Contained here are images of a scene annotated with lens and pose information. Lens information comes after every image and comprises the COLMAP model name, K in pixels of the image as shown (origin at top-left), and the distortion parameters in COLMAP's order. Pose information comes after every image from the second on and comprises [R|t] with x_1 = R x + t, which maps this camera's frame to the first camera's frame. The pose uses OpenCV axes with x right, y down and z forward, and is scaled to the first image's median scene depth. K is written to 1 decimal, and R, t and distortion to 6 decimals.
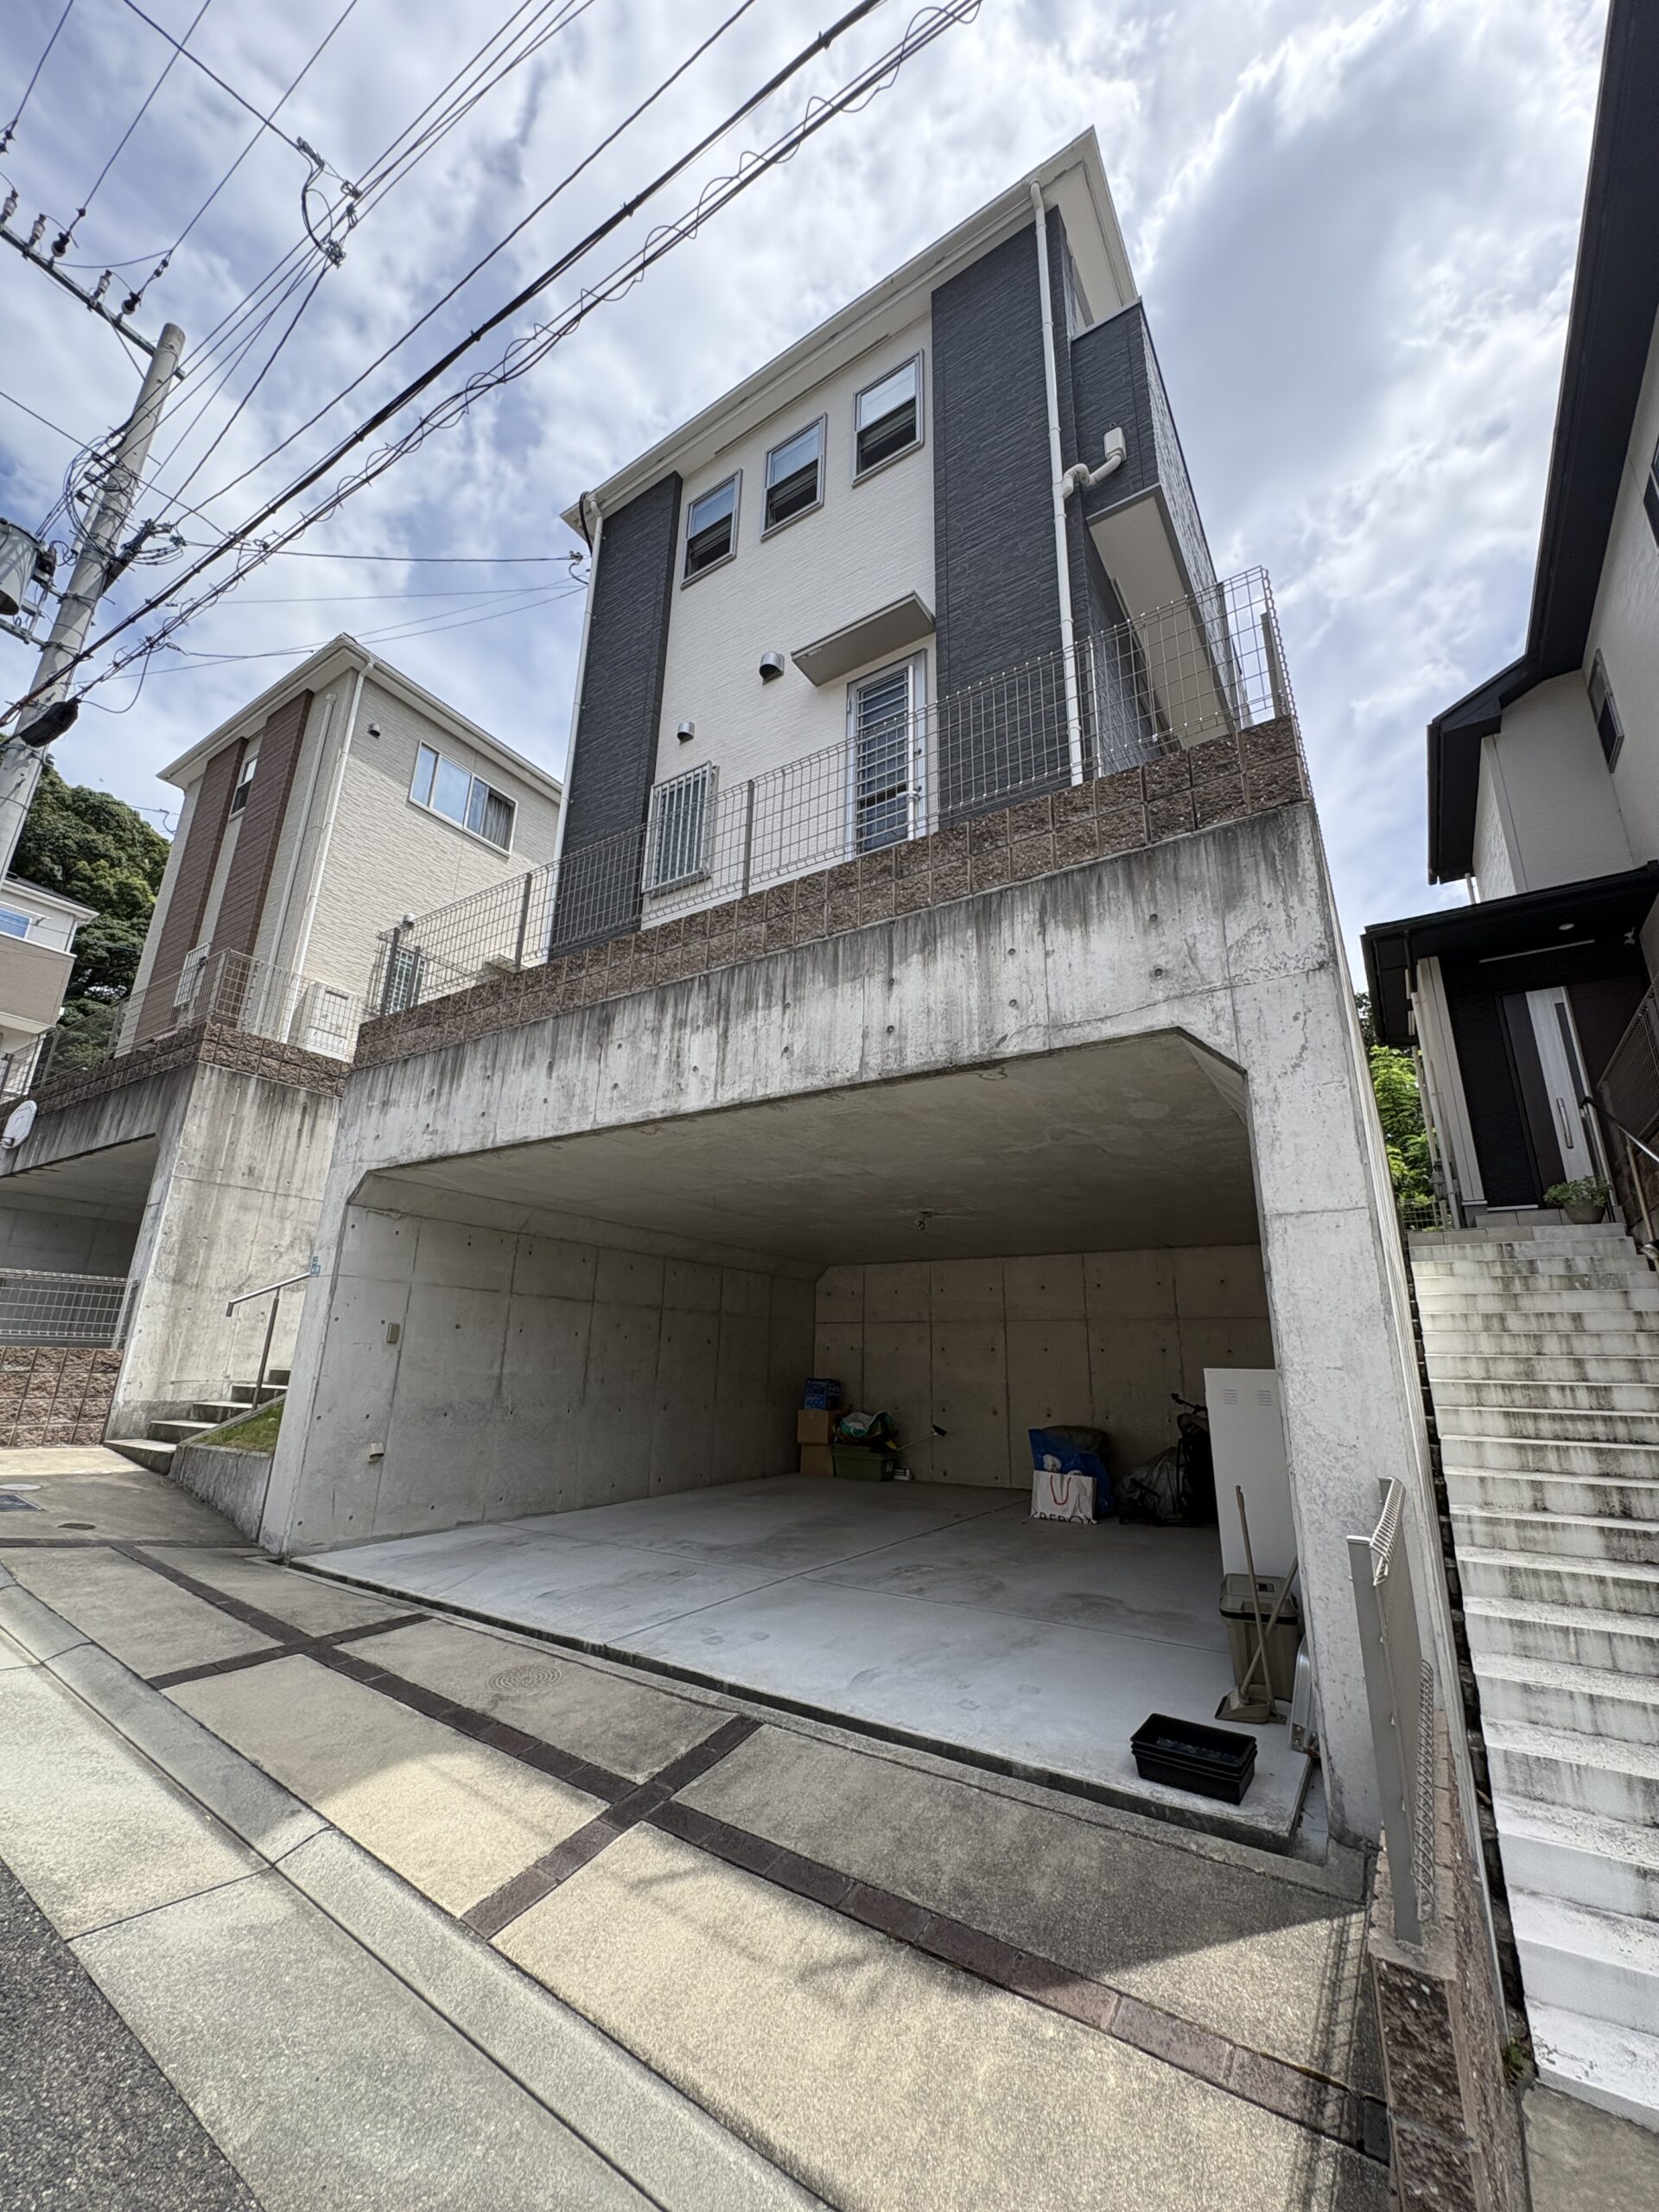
lens RADIAL K [[887.6, 0, 827.0], [0, 887.6, 1104.6], [0, 0, 1]] dist [-0.000493, 0.000557]
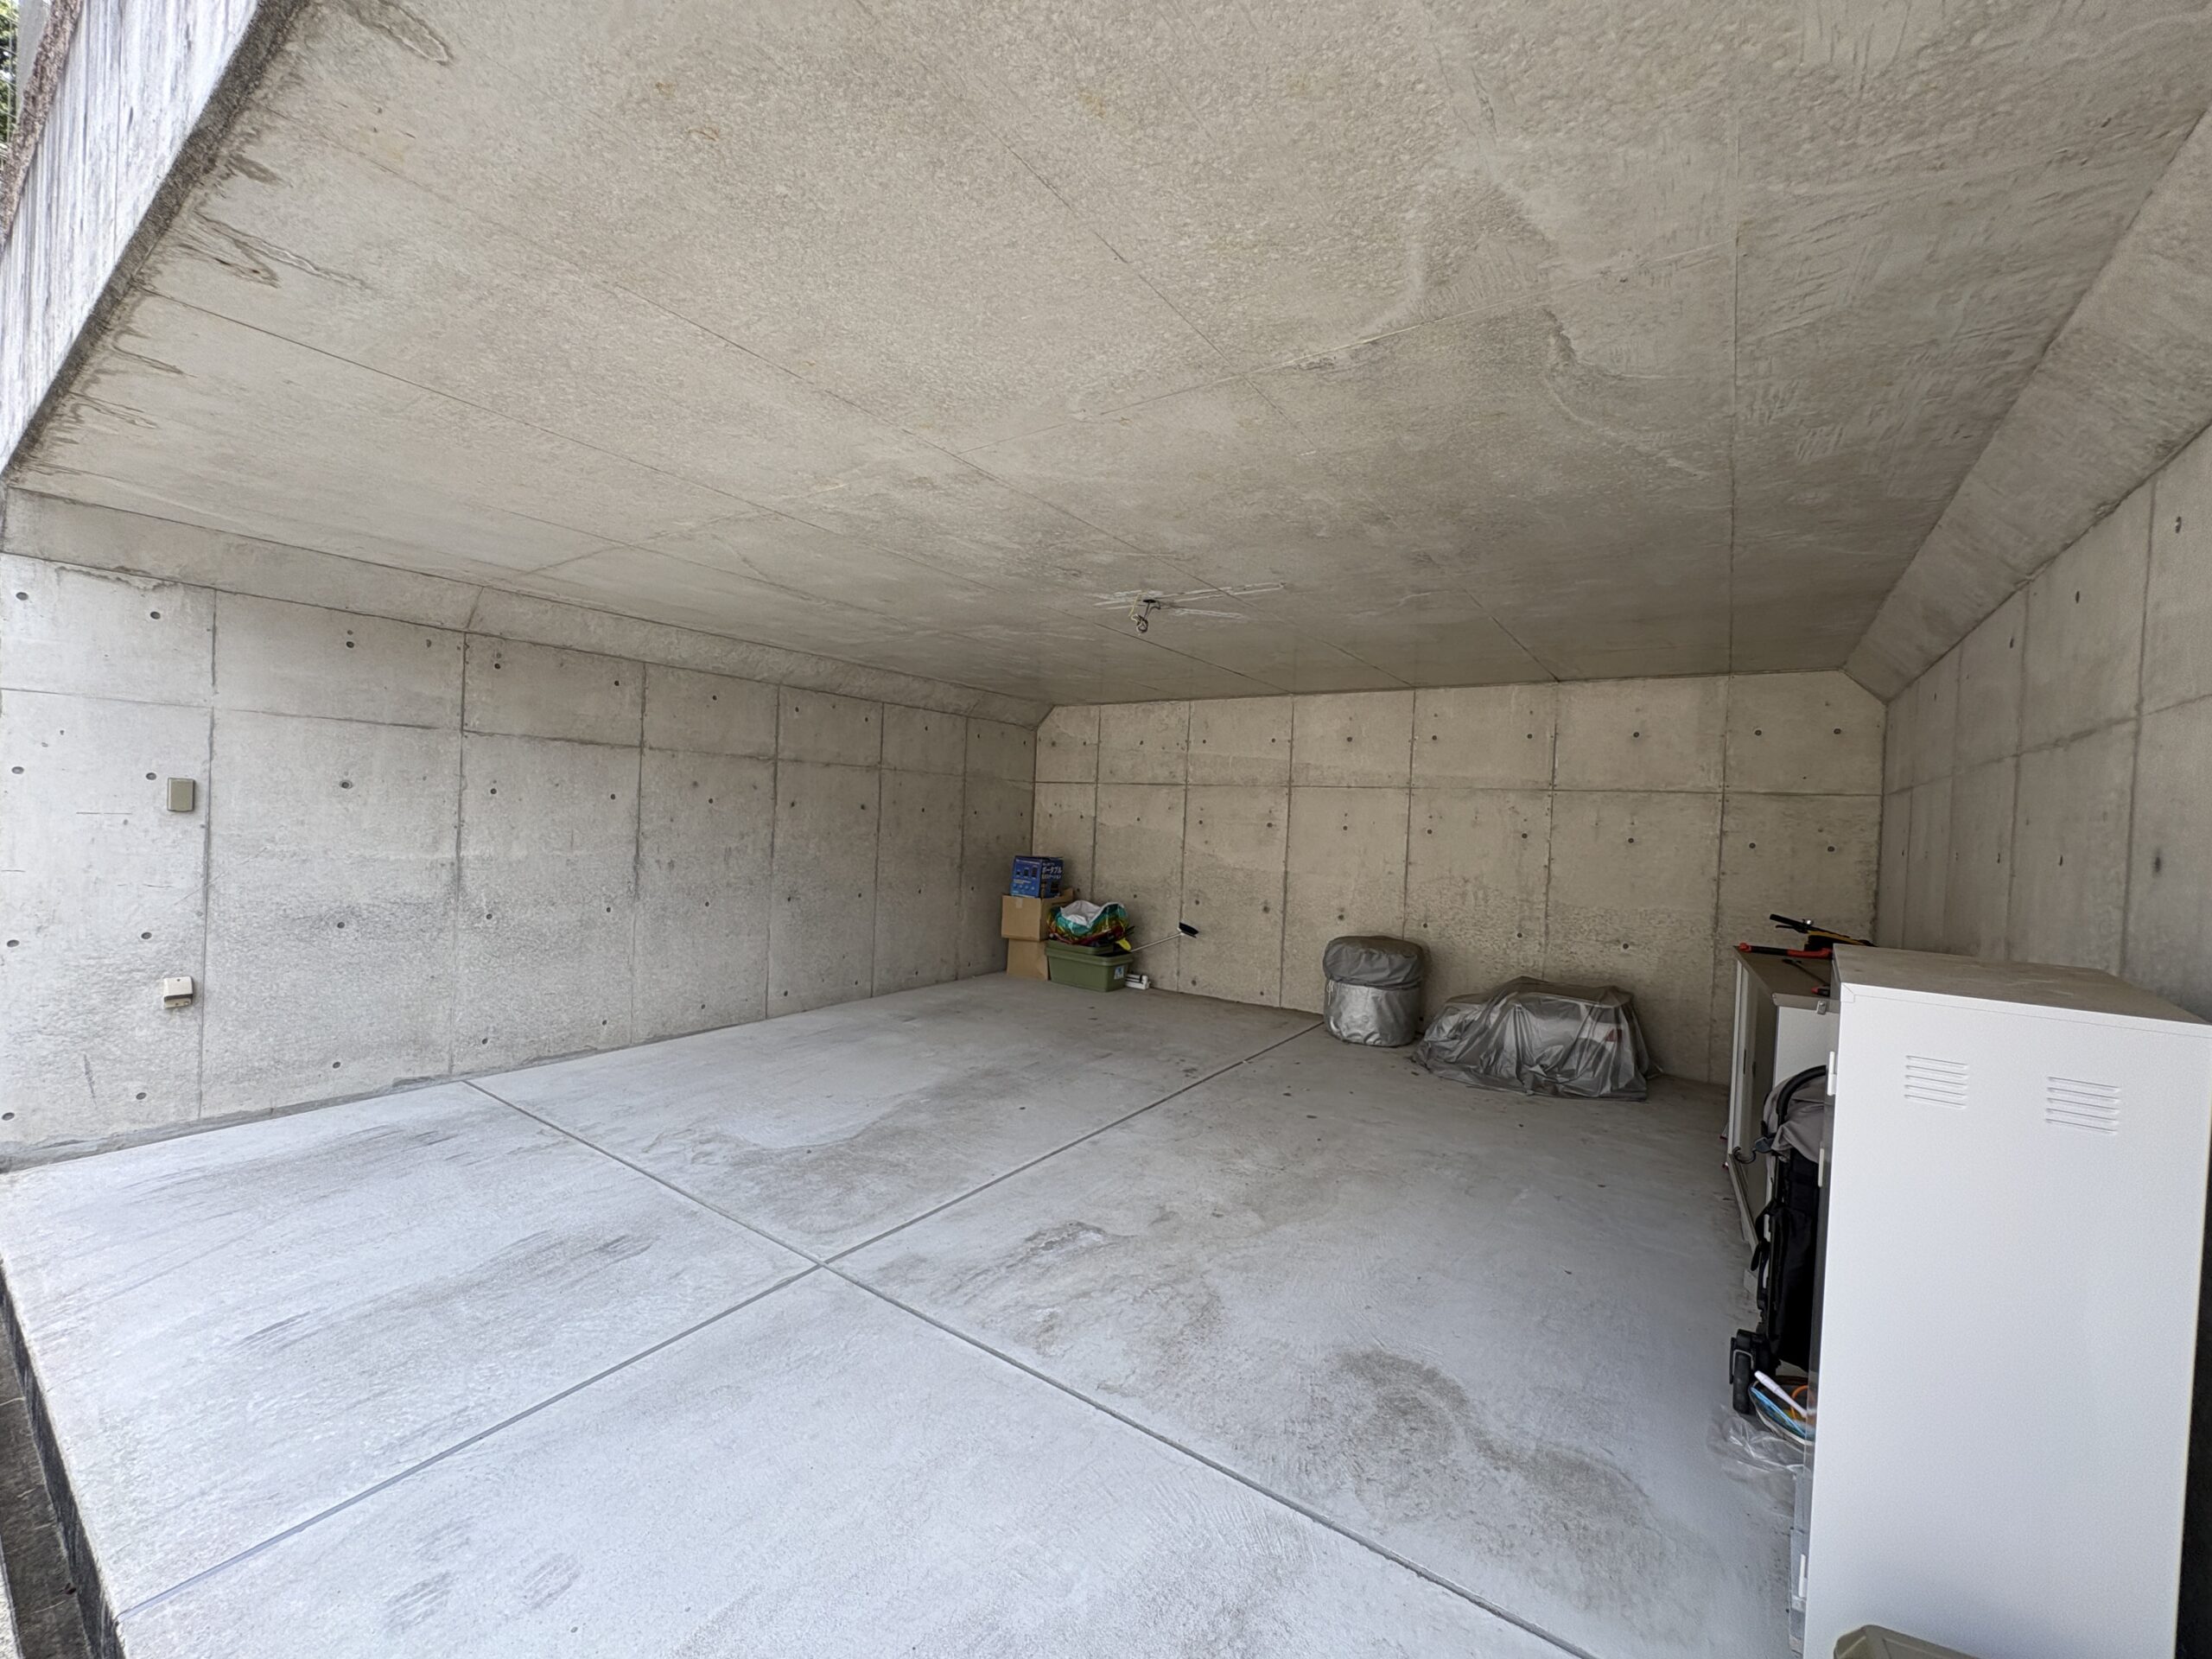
lens RADIAL K [[887.6, 0, 1104.1], [0, 887.6, 830.4], [0, 0, 1]] dist [-0.000493, 0.000557]
pose [[0.999284, 0.021301, -0.031276, 0.146665], [-0.010948, 0.953910, 0.299893, 0.132318], [0.036222, -0.299336, 0.953460, 0.610716]]
